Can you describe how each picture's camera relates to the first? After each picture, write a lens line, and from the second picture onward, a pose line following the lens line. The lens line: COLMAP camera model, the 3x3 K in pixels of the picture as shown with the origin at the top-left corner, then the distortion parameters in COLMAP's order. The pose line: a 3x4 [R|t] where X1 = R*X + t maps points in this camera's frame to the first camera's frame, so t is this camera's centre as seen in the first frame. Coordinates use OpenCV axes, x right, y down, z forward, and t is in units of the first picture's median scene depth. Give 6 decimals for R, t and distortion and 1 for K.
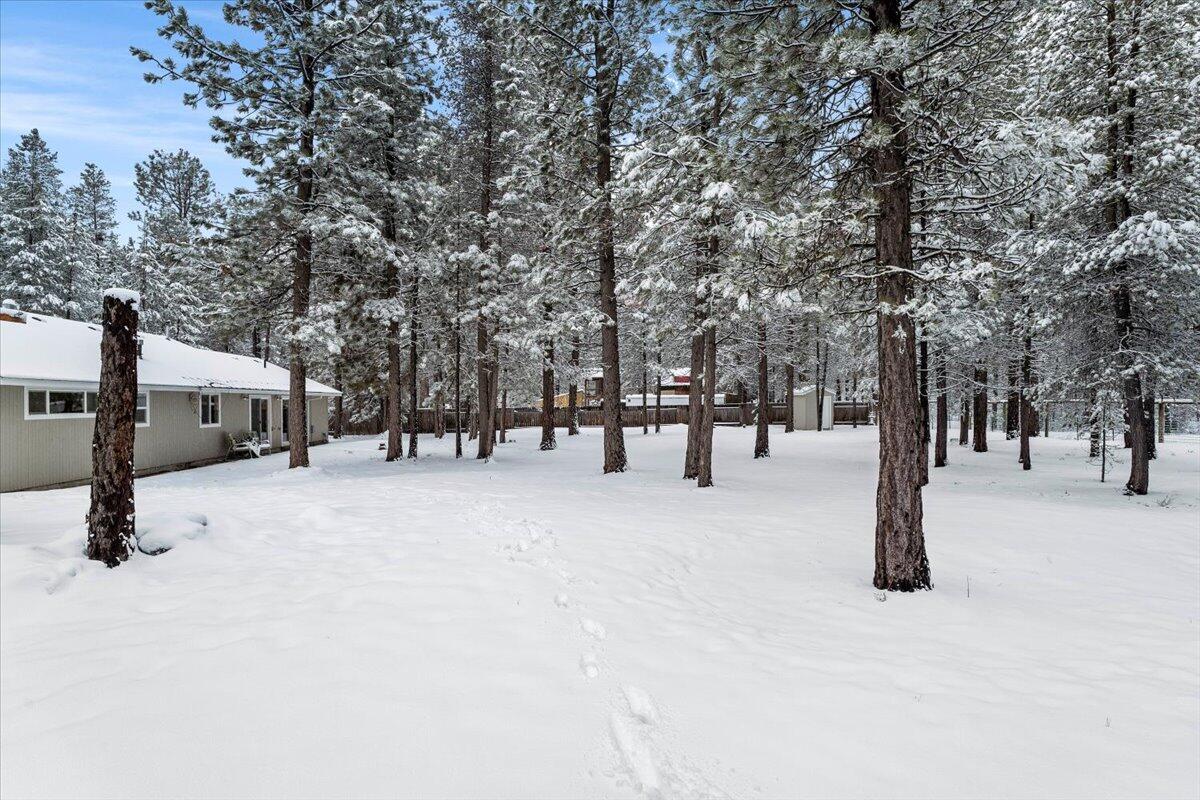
lens RADIAL K [[948.3, 0, 599.9], [0, 948.3, 400.7], [0, 0, 1]] dist [-0.000692, -0.000596]
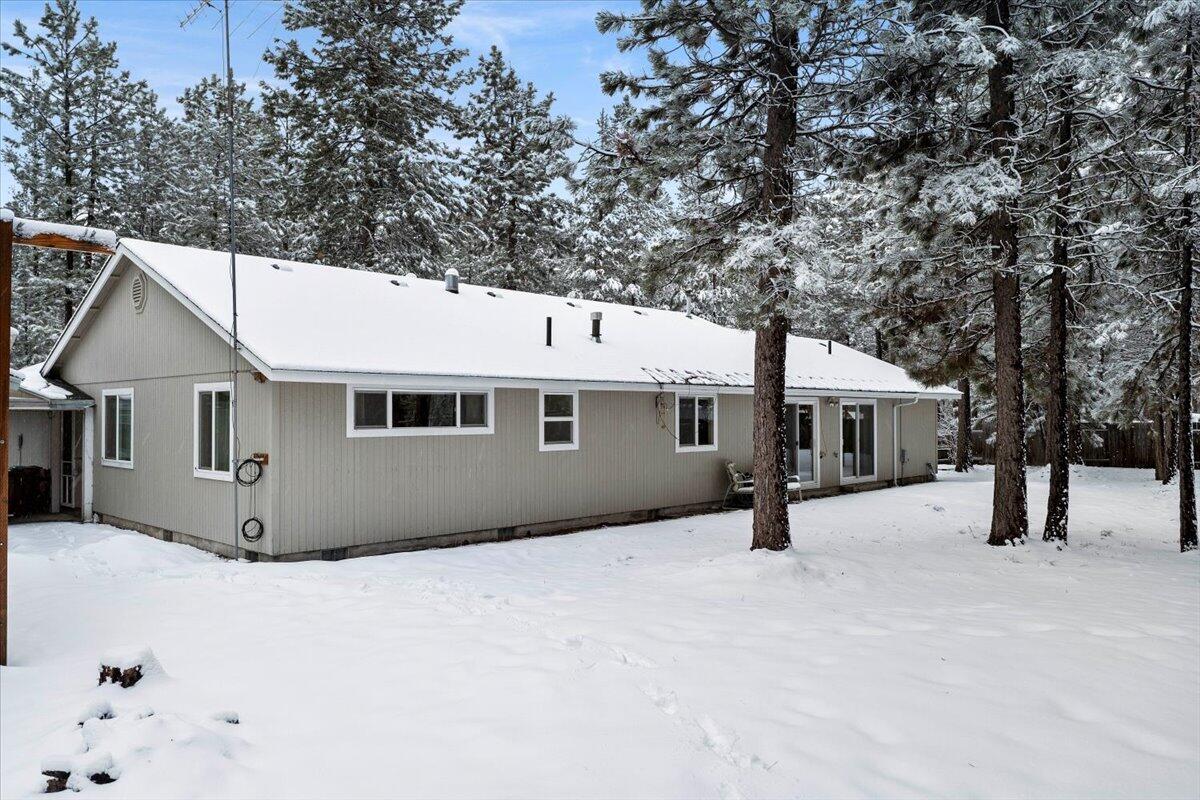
lens RADIAL K [[874.0, 0, 600.0], [0, 874.0, 399.7], [0, 0, 1]] dist [-0.003873, 0.001145]
pose [[0.699110, -0.009937, -0.714945, -0.059869], [0.002599, 0.999932, -0.011357, 0.001674], [0.715009, 0.006081, 0.699089, 0.574394]]
